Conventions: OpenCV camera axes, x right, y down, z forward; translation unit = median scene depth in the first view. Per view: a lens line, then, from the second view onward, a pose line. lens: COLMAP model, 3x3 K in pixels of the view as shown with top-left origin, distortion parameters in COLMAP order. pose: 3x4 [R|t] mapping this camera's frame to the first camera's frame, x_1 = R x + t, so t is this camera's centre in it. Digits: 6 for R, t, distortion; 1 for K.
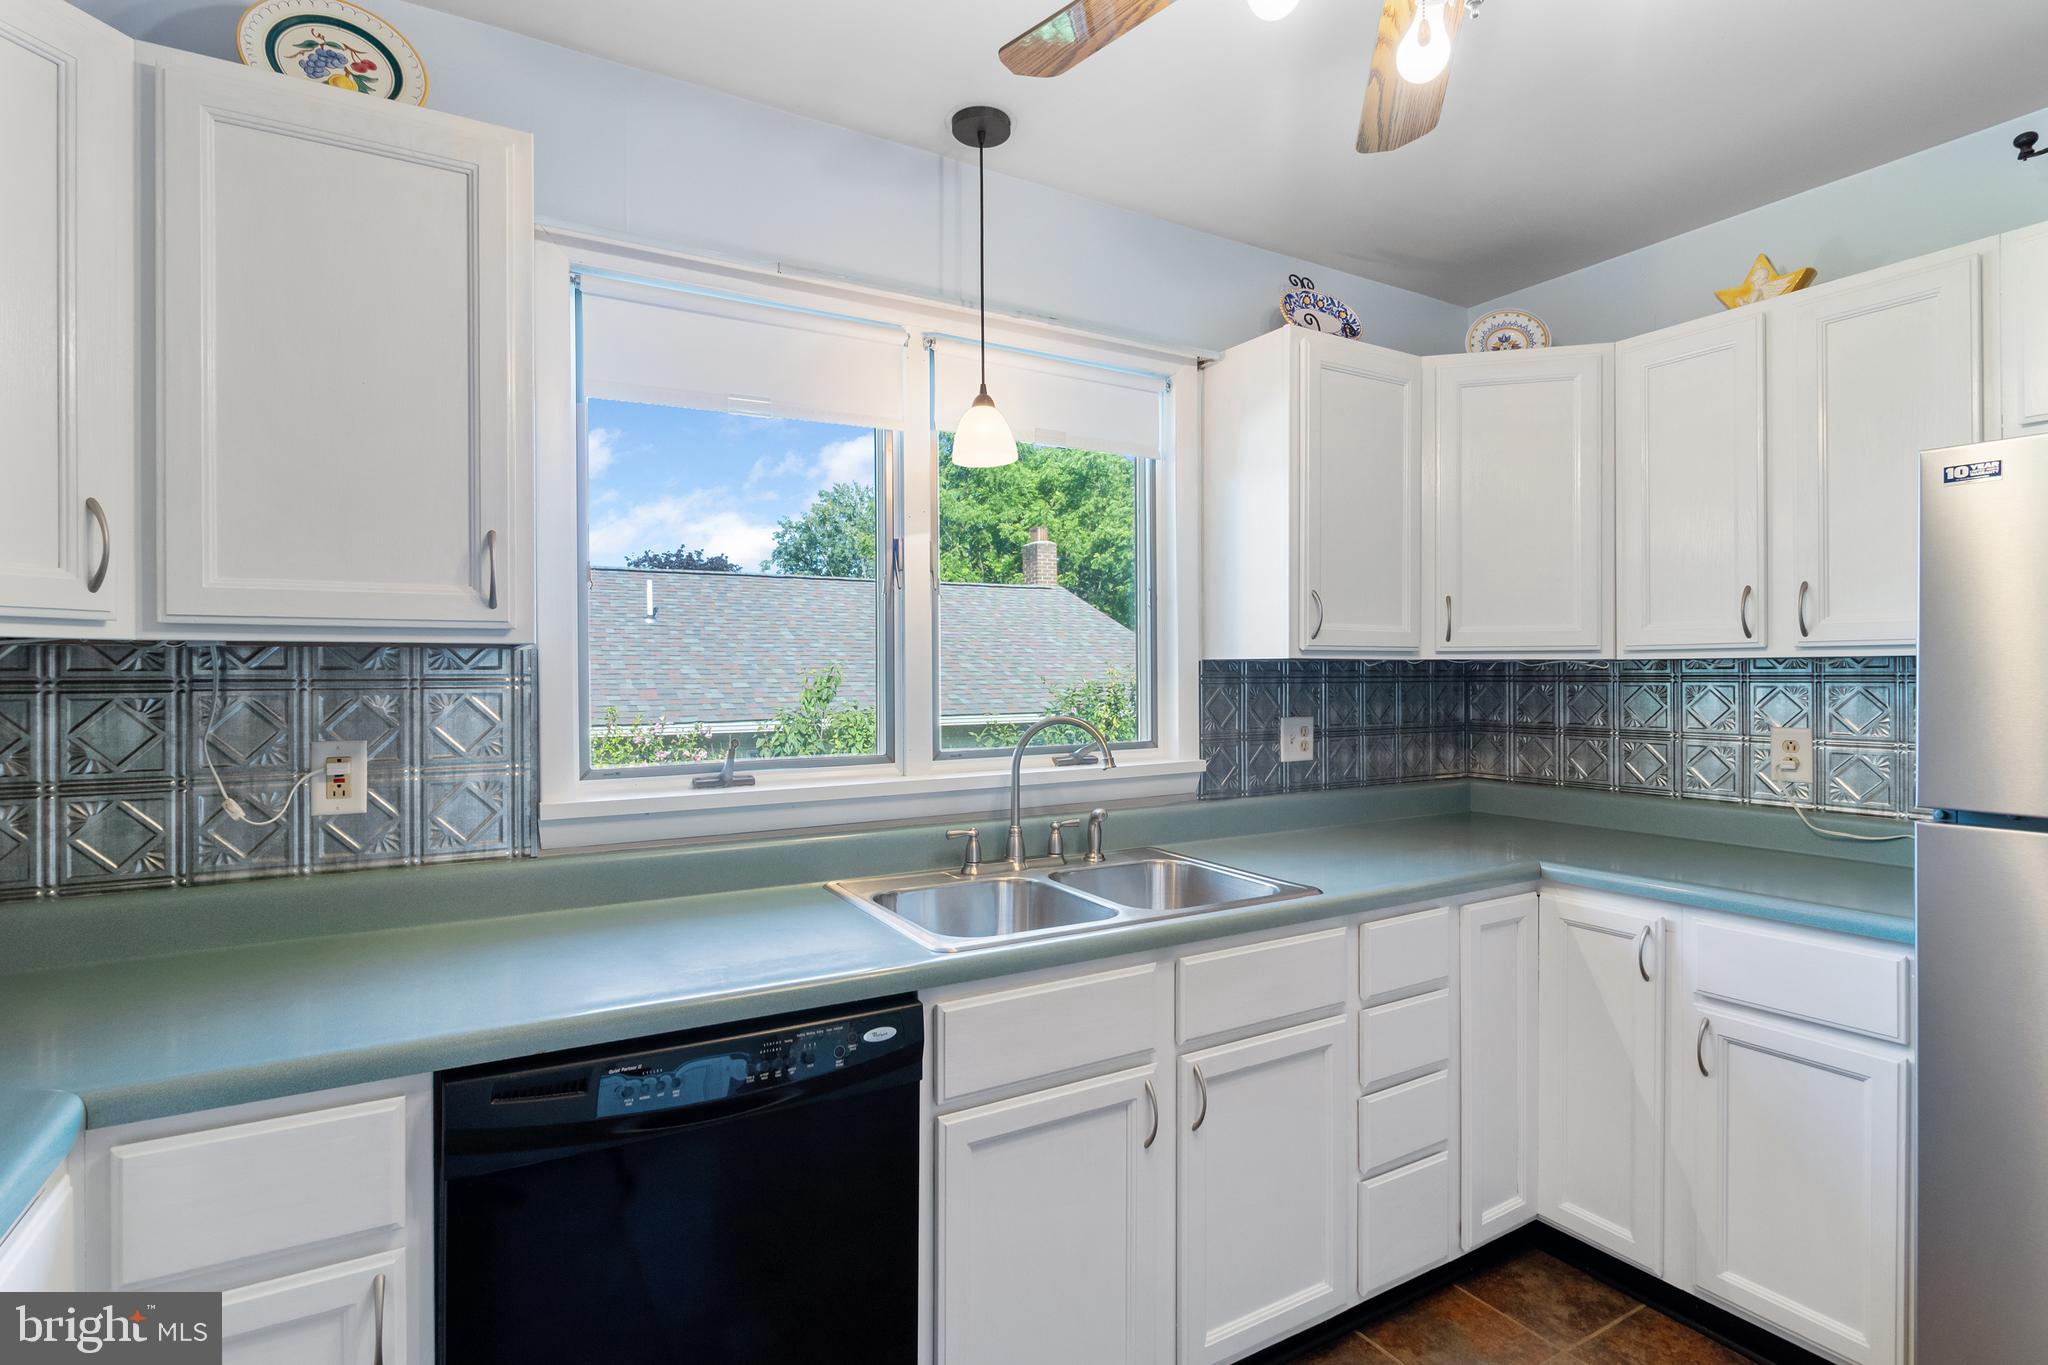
lens RADIAL K [[1040.4, 0, 1055.8], [0, 1040.4, 674.6], [0, 0, 1]] dist [-0.004847, 0.000558]
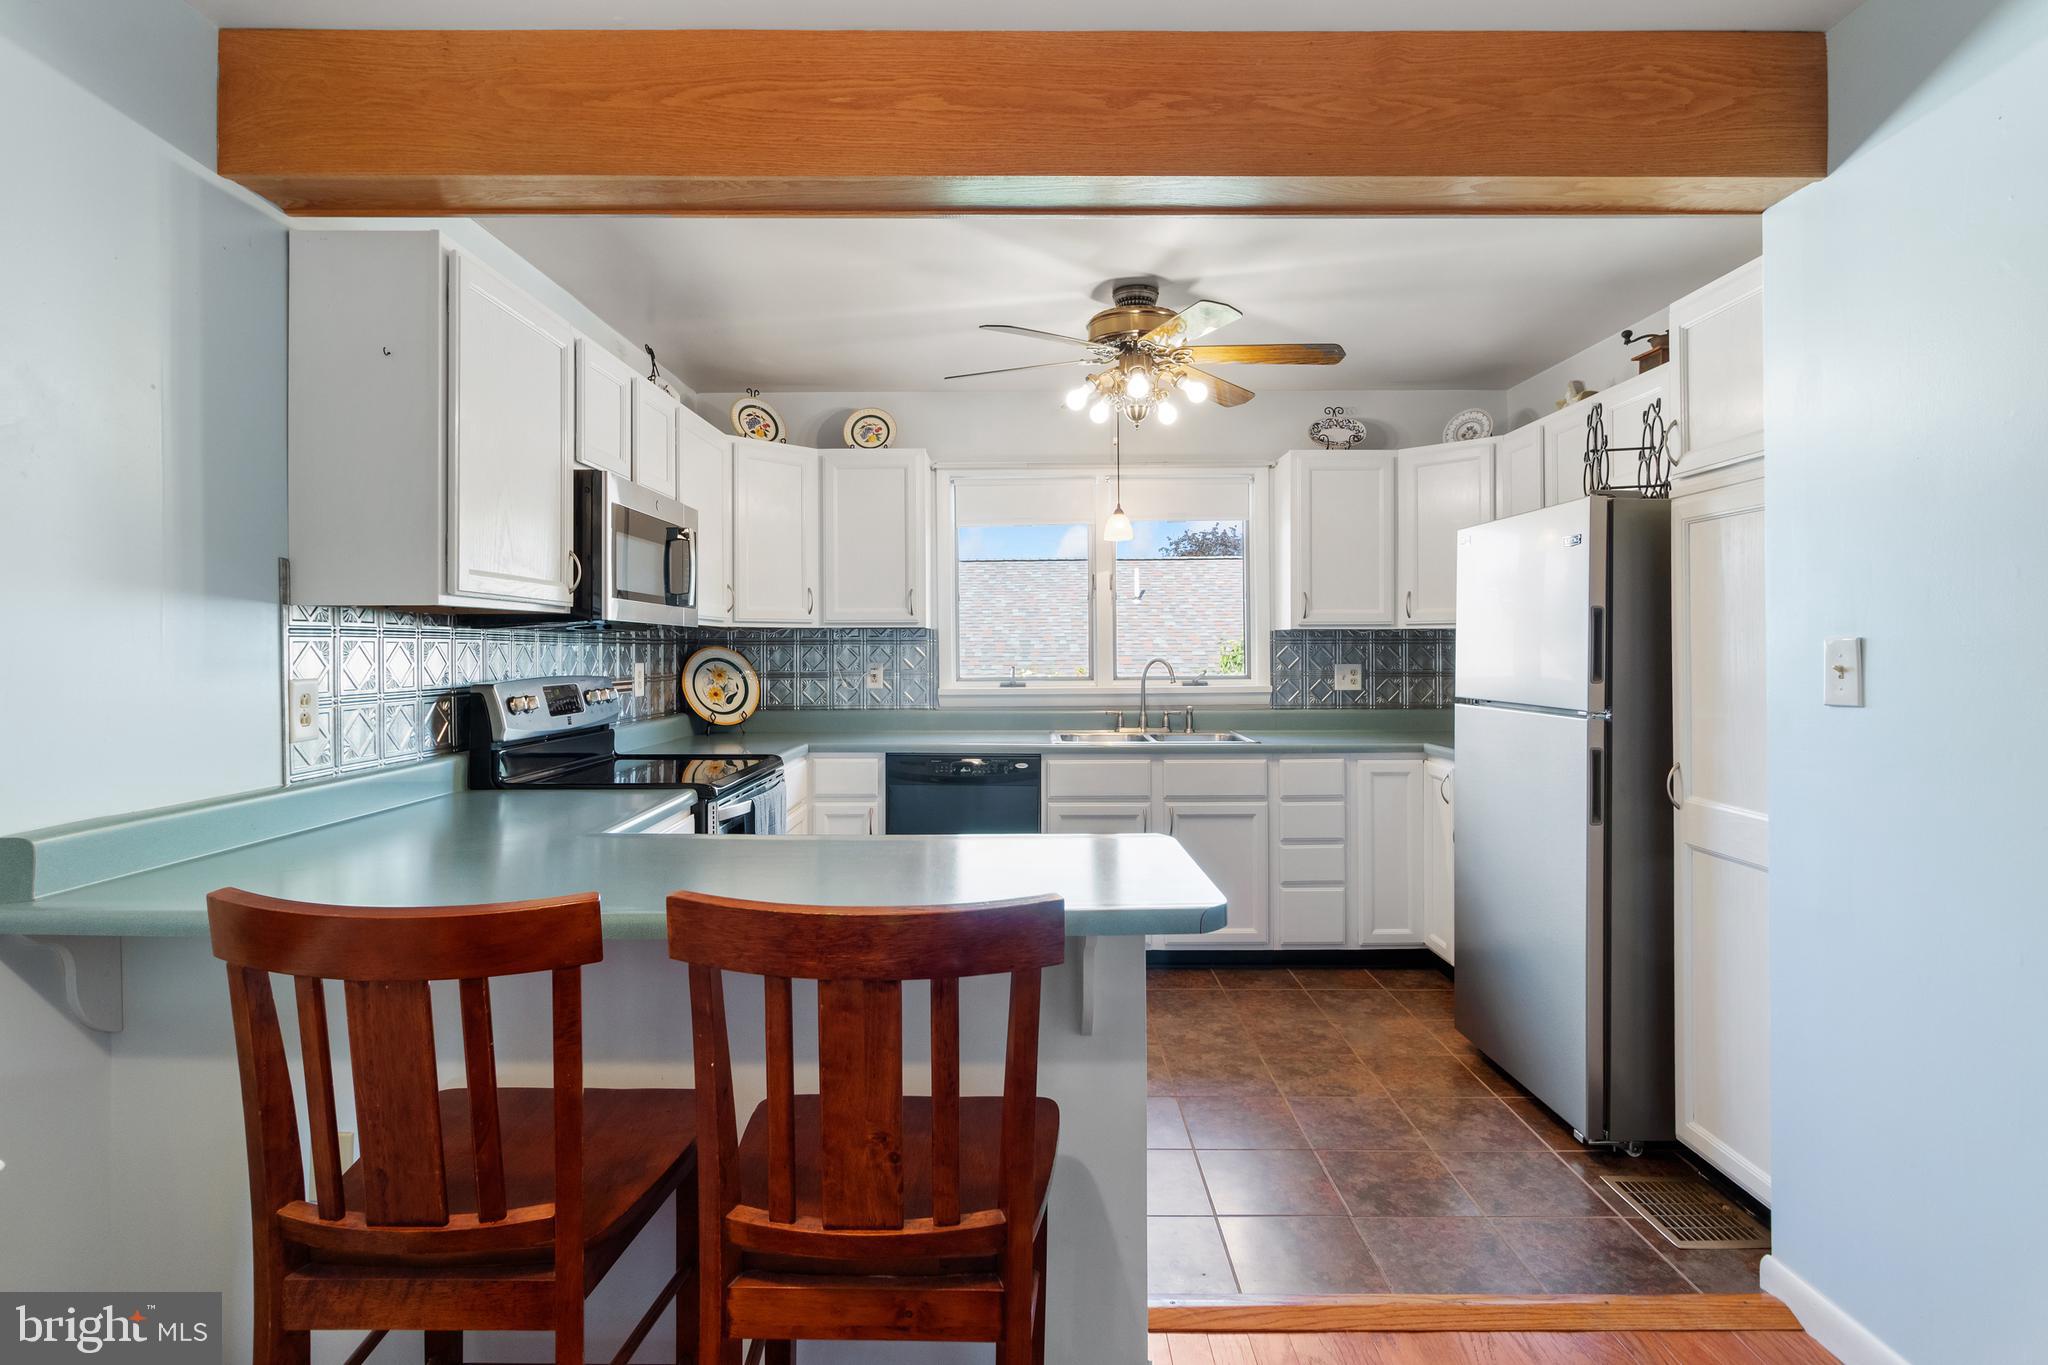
lens RADIAL K [[1040.4, 0, 1015.2], [0, 1040.4, 642.0], [0, 0, 1]] dist [-0.004847, 0.000558]
pose [[0.858787, -0.003299, -0.512322, 0.776148], [0.000876, 0.999987, -0.004970, 0.016488], [0.512332, 0.003820, 0.858779, -0.878648]]
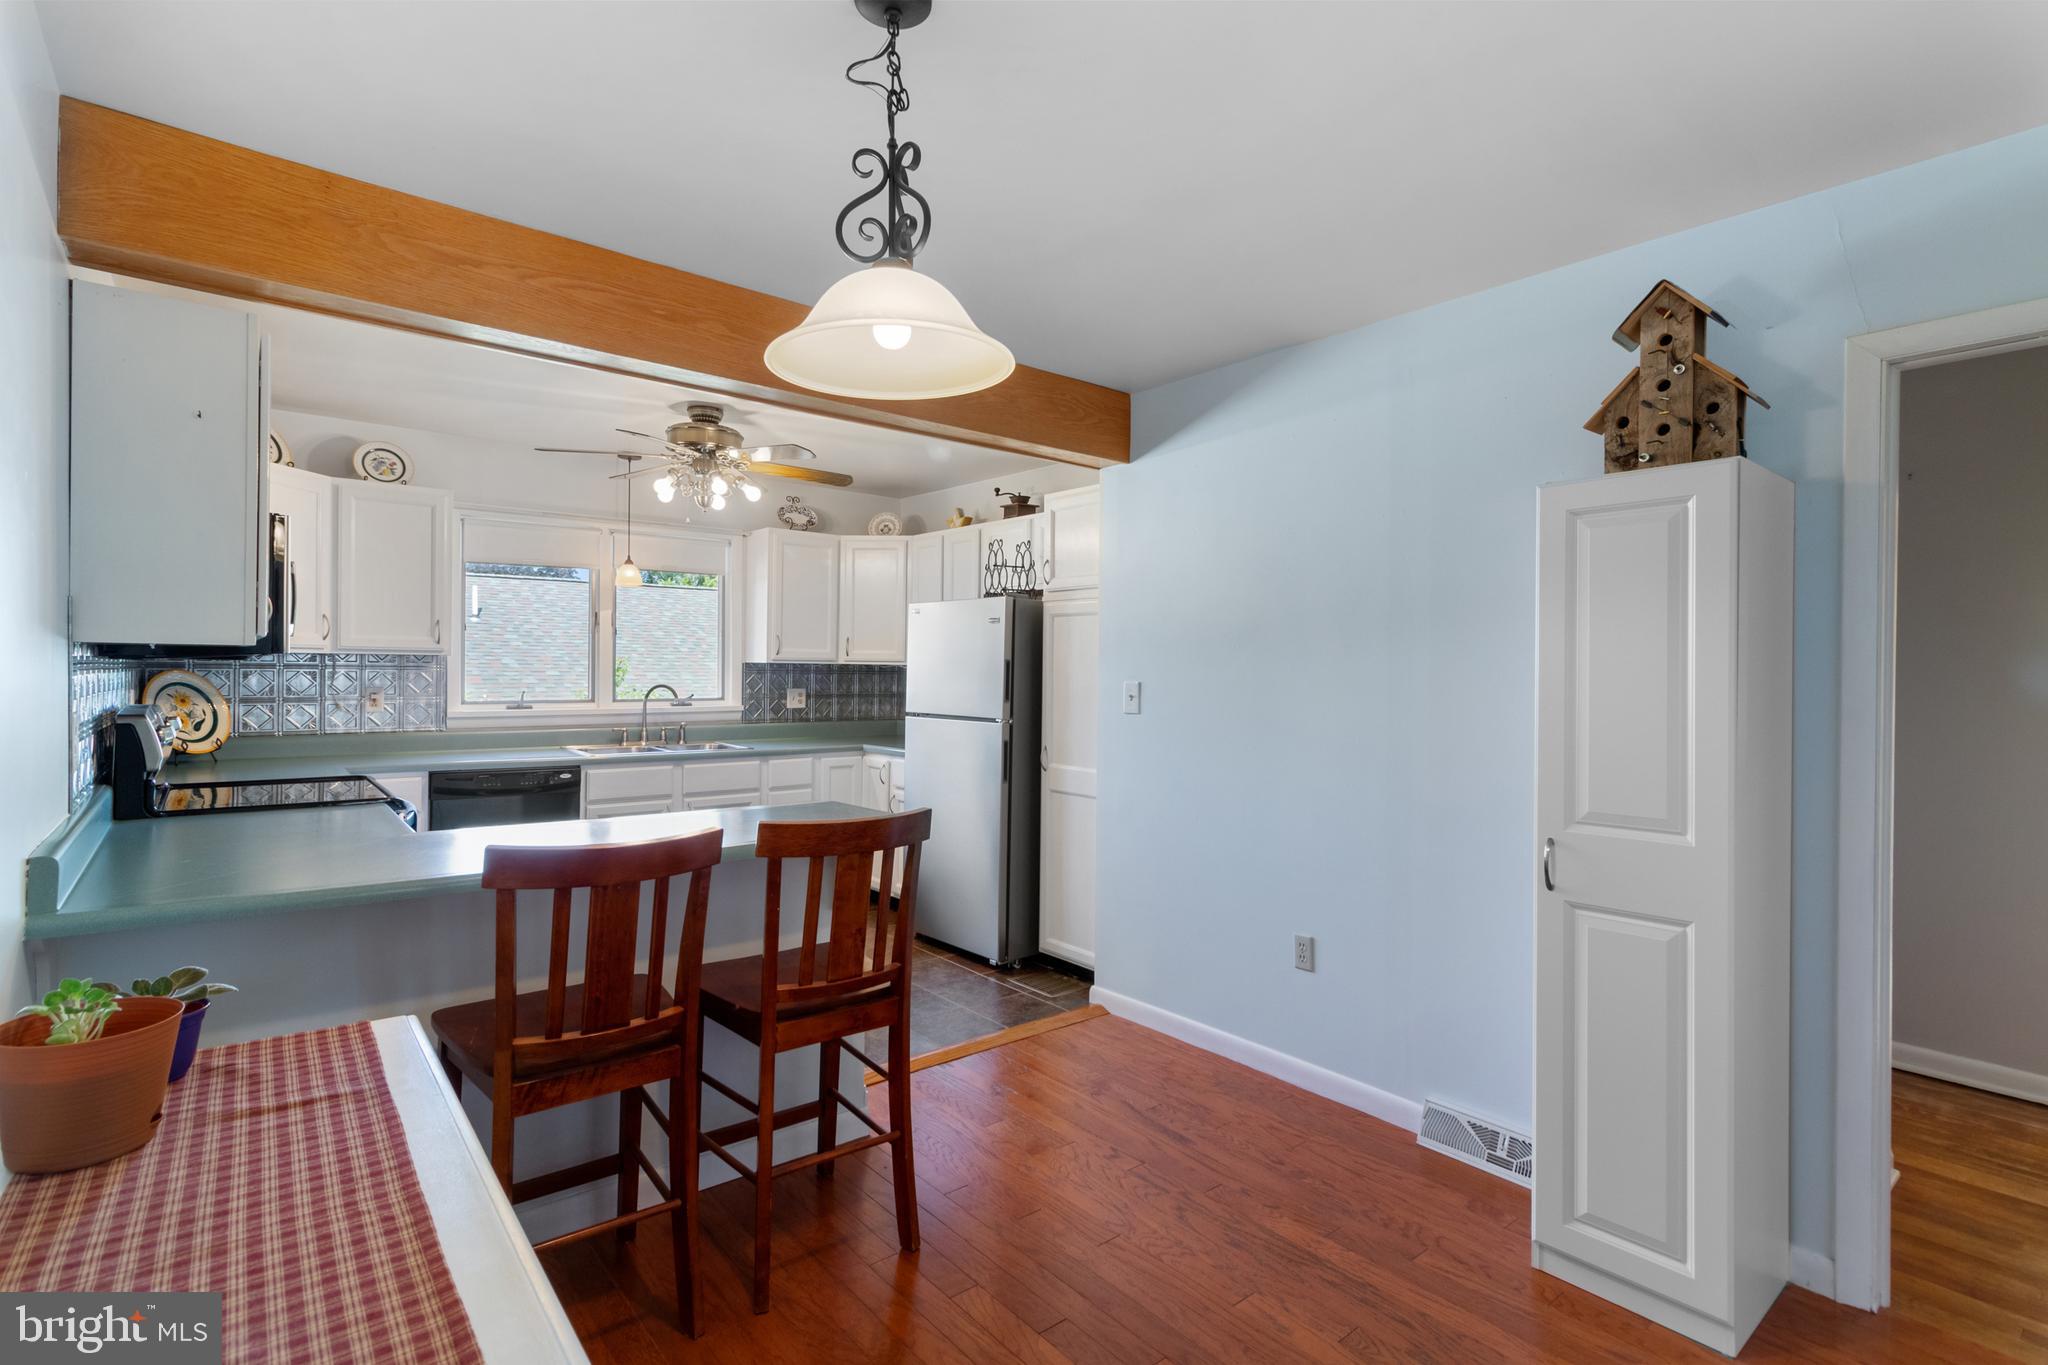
lens RADIAL K [[960.3, 0, 1039.9], [0, 960.3, 671.1], [0, 0, 1]] dist [-0.000602, -0.000610]
pose [[0.986286, 0.014369, 0.164420, 0.504258], [-0.014563, 0.999894, -0.000026, -0.005543], [-0.164403, -0.002369, 0.986390, -1.403700]]
